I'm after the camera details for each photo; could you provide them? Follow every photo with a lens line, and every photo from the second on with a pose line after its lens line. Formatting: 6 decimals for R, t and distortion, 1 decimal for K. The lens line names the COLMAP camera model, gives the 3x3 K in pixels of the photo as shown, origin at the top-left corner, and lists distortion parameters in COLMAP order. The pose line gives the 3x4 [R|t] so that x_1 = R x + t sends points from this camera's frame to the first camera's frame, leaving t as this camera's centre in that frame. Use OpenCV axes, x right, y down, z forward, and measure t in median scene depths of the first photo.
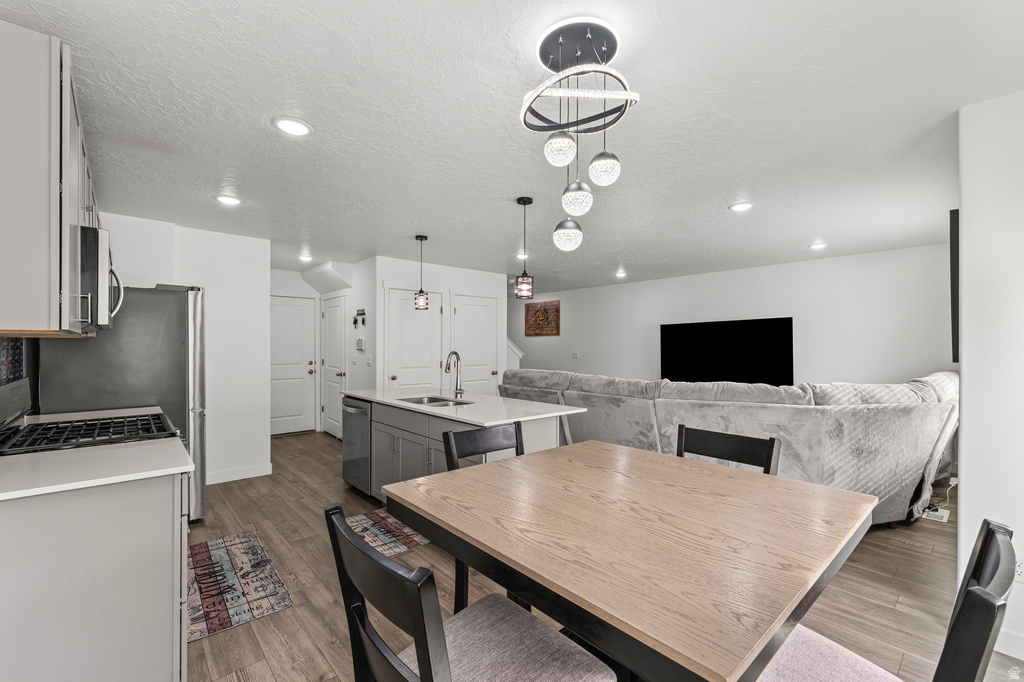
lens RADIAL K [[422.1, 0, 513.5], [0, 422.1, 340.1], [0, 0, 1]] dist [0.007791, -0.000931]
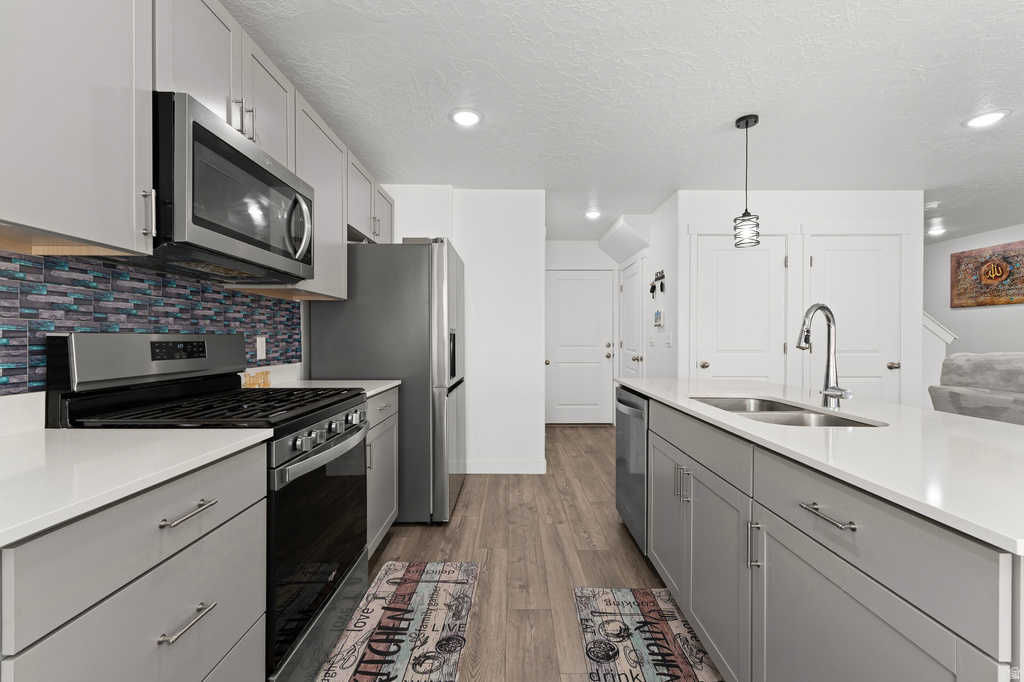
lens RADIAL K [[422.1, 0, 523.9], [0, 422.1, 343.3], [0, 0, 1]] dist [0.007791, -0.000931]
pose [[0.752188, 0.006471, -0.658917, -0.070076], [0.009610, 0.999738, 0.020789, 0.049332], [0.658879, -0.021969, 0.751928, 0.390915]]
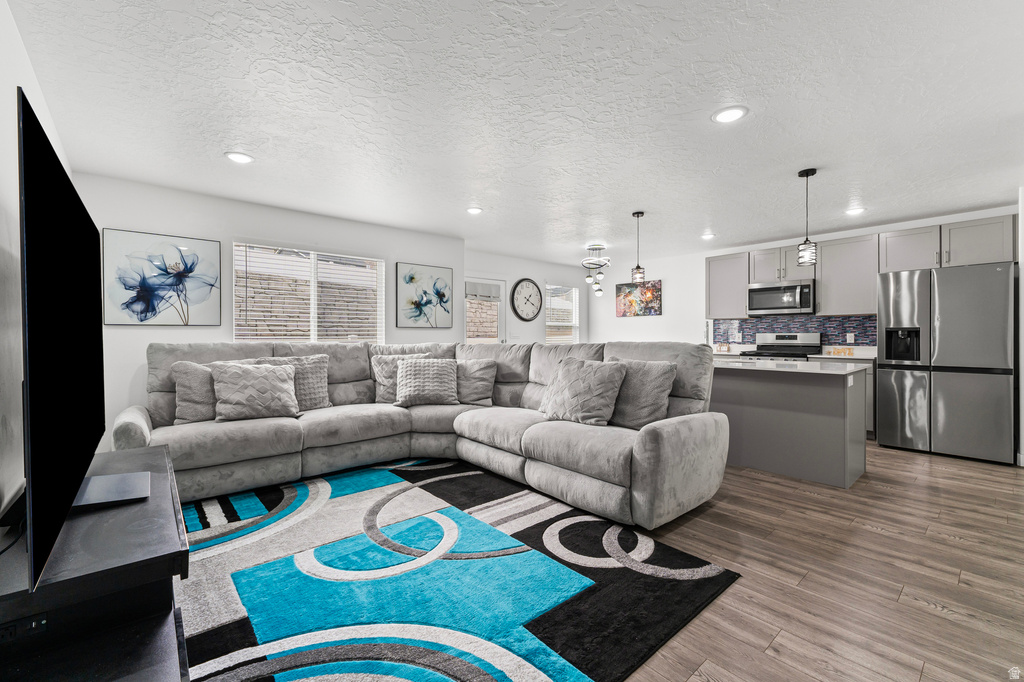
lens RADIAL K [[422.1, 0, 509.4], [0, 422.1, 337.3], [0, 0, 1]] dist [0.007791, -0.000931]
pose [[-0.999971, 0.000775, 0.007585, 0.349989], [0.000686, 0.999931, -0.011732, 0.075442], [-0.007594, -0.011727, -0.999902, 1.877623]]
